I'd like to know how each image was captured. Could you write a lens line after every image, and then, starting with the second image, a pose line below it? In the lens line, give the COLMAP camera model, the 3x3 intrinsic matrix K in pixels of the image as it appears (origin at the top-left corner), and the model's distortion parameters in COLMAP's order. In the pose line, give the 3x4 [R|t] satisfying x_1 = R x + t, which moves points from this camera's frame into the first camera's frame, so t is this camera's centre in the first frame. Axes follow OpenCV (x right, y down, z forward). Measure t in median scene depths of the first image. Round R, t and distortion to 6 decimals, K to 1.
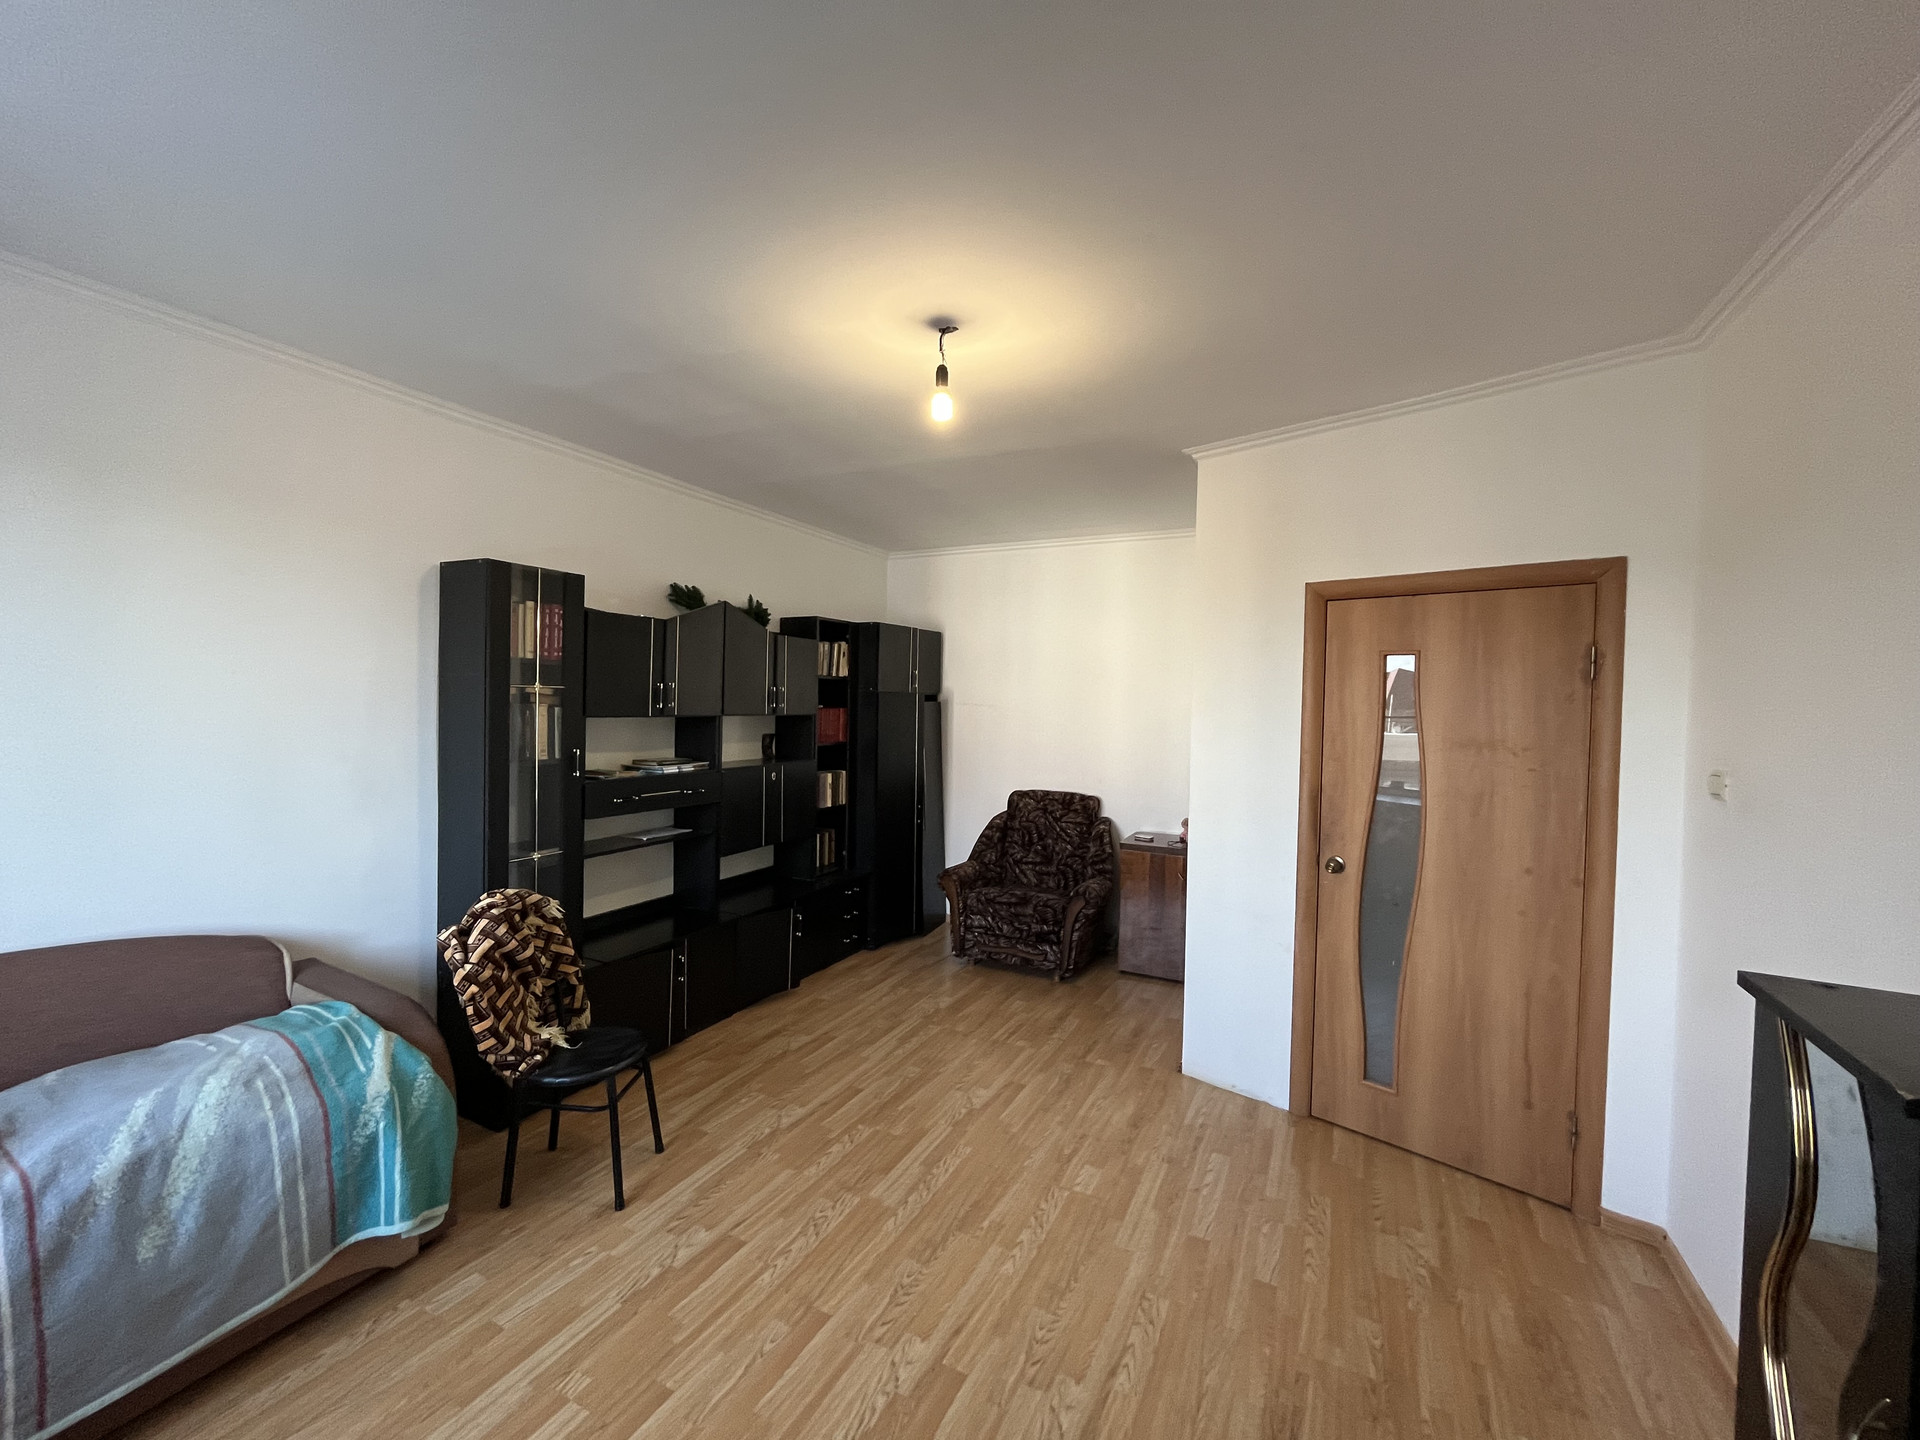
lens RADIAL K [[778.7, 0, 950.9], [0, 778.7, 718.6], [0, 0, 1]] dist [-0.001801, -0.000126]
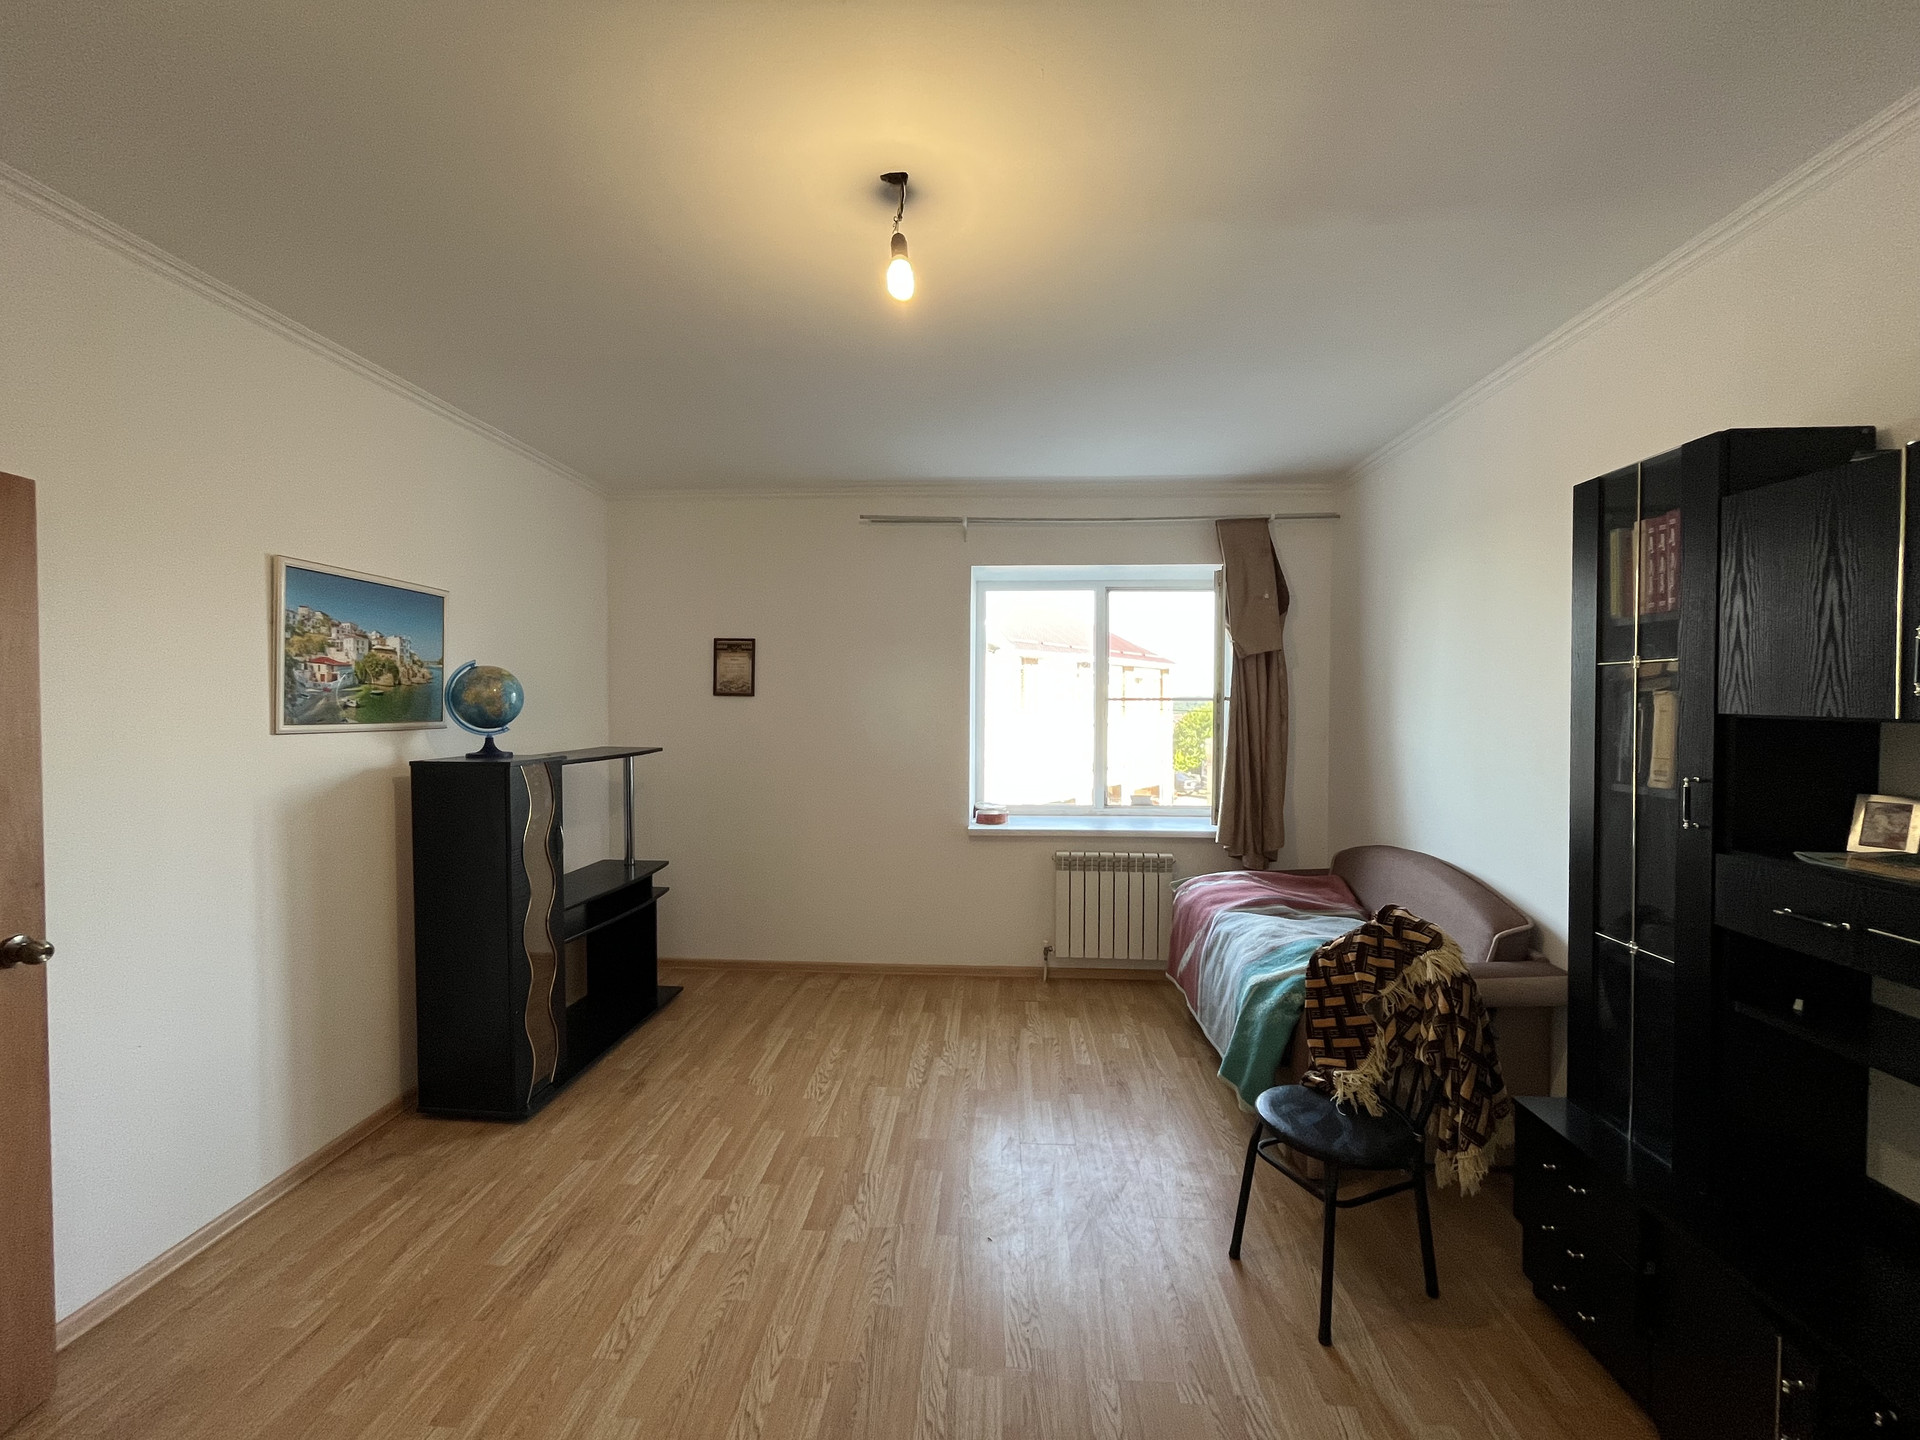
lens RADIAL K [[778.7, 0, 953.0], [0, 778.7, 718.0], [0, 0, 1]] dist [-0.001801, -0.000126]
pose [[-0.917628, -0.011506, -0.397273, 0.198737], [-0.028681, 0.998892, 0.037319, -0.006228], [0.396403, 0.045639, -0.916941, 1.446948]]
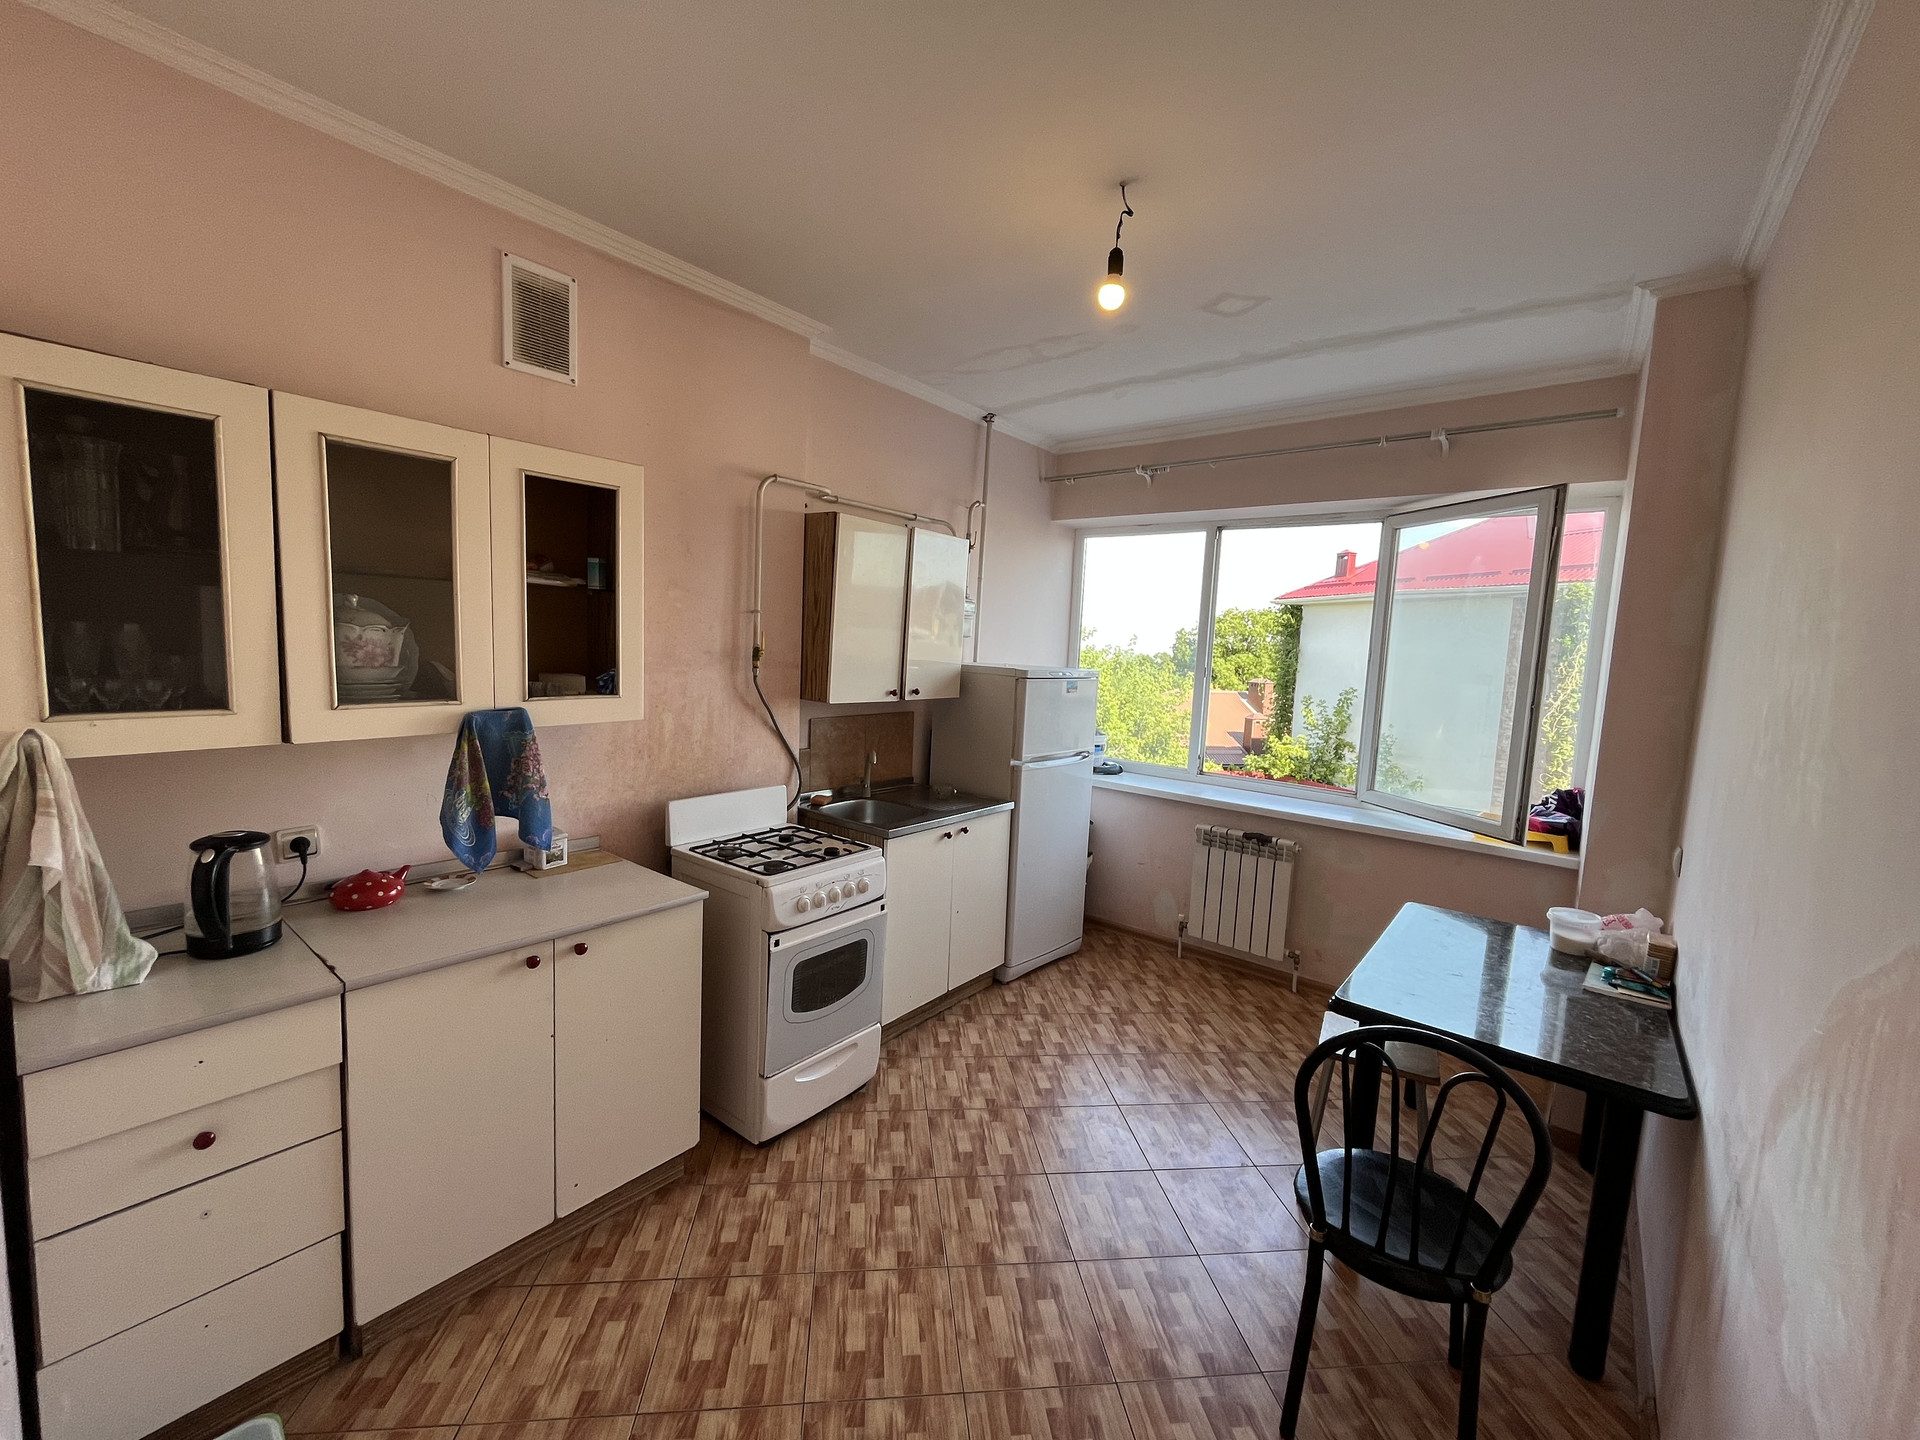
lens RADIAL K [[778.7, 0, 959.9], [0, 778.7, 728.4], [0, 0, 1]] dist [-0.001801, -0.000126]
pose [[-0.975873, -0.080373, 0.203007, -0.446682], [-0.051160, 0.988070, 0.145258, -0.039716], [-0.212260, 0.131368, -0.968343, 1.551129]]
